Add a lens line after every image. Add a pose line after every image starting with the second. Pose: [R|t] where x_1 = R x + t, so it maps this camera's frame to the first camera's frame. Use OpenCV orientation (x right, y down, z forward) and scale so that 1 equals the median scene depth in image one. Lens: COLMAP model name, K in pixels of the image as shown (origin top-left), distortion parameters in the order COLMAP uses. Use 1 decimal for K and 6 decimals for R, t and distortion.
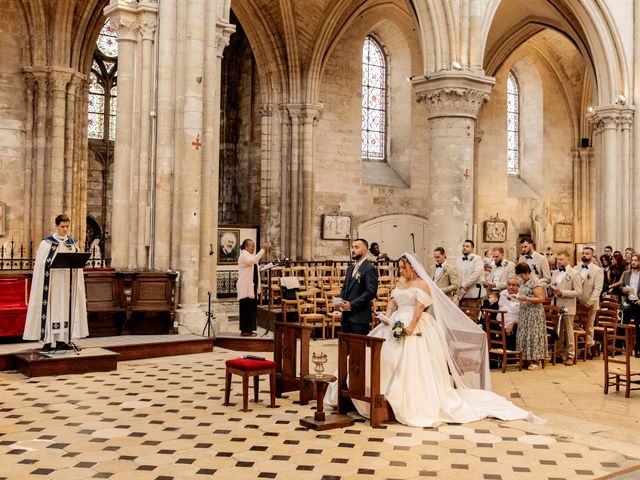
lens RADIAL K [[630.1, 0, 323.3], [0, 630.1, 224.9], [0, 0, 1]] dist [-0.002351, -0.001973]
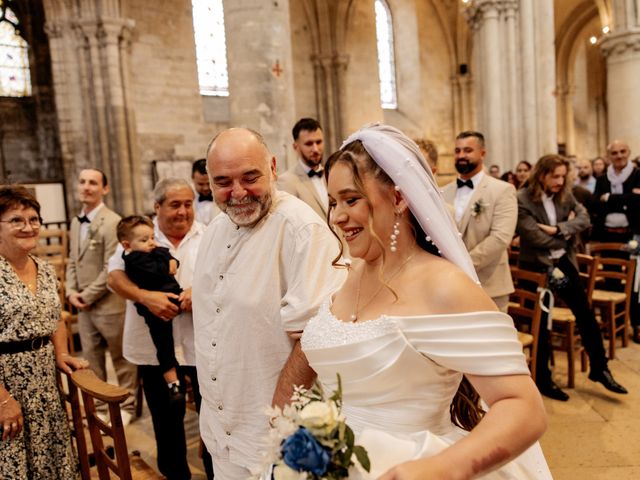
lens RADIAL K [[399.9, 0, 319.5], [0, 399.9, 227.5], [0, 0, 1]] dist [-0.001334, 0.000371]
pose [[0.995870, -0.087857, 0.022879, 0.197838], [0.085083, 0.991099, 0.102393, 0.035343], [-0.031671, -0.100024, 0.994481, 0.459532]]
